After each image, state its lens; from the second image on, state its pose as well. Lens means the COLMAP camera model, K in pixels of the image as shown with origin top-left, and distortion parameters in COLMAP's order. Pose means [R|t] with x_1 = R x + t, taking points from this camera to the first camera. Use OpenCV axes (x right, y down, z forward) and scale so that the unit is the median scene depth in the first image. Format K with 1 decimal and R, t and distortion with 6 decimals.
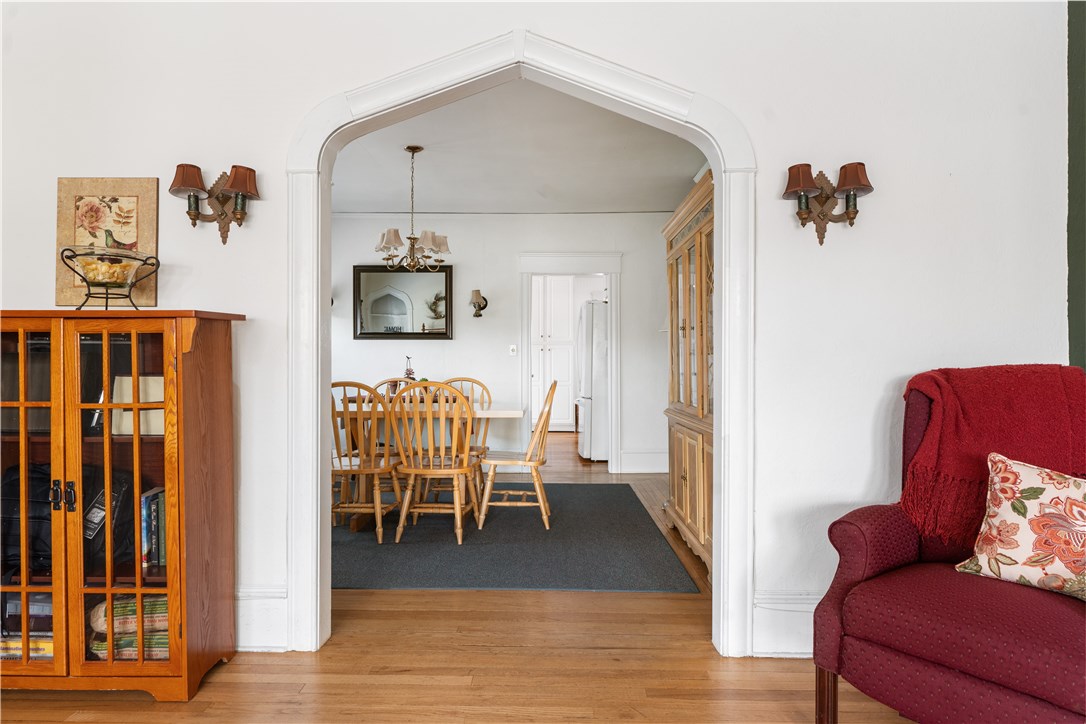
lens RADIAL K [[643.8, 0, 542.7], [0, 643.8, 358.2], [0, 0, 1]] dist [-0.002591, -0.001216]
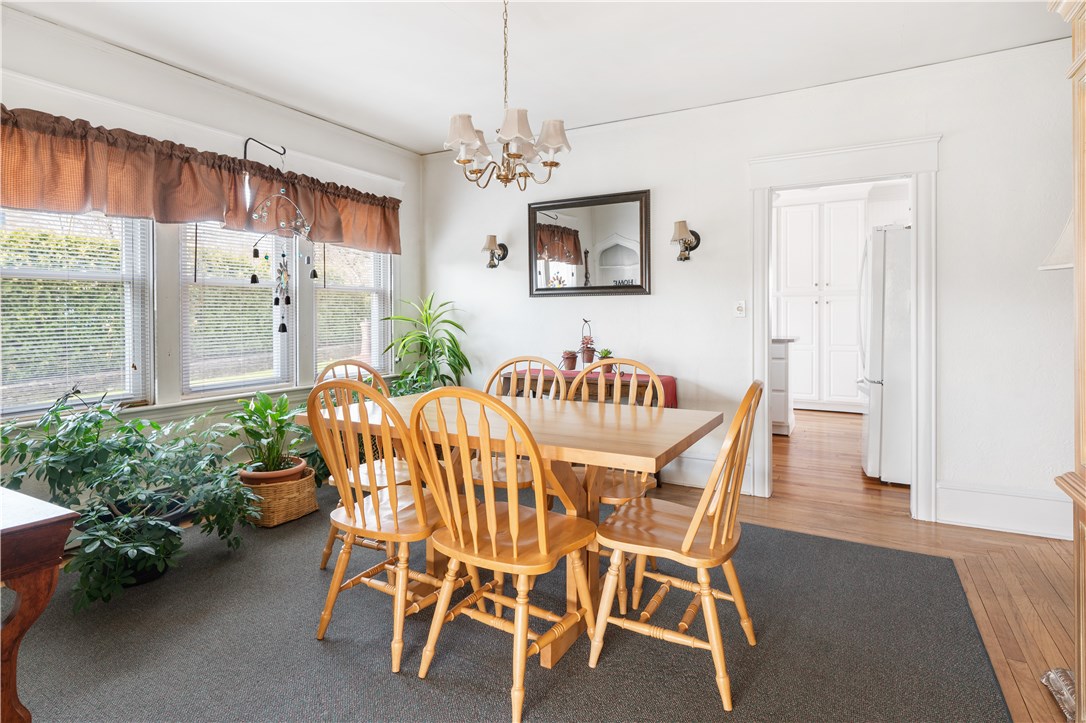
lens RADIAL K [[560.4, 0, 551.3], [0, 560.4, 325.8], [0, 0, 1]] dist [0.003578, -0.000143]
pose [[0.876904, 0.004243, -0.480648, 0.061098], [0.010848, 0.999532, 0.028616, -0.013752], [0.480544, -0.030308, 0.876447, 0.408143]]
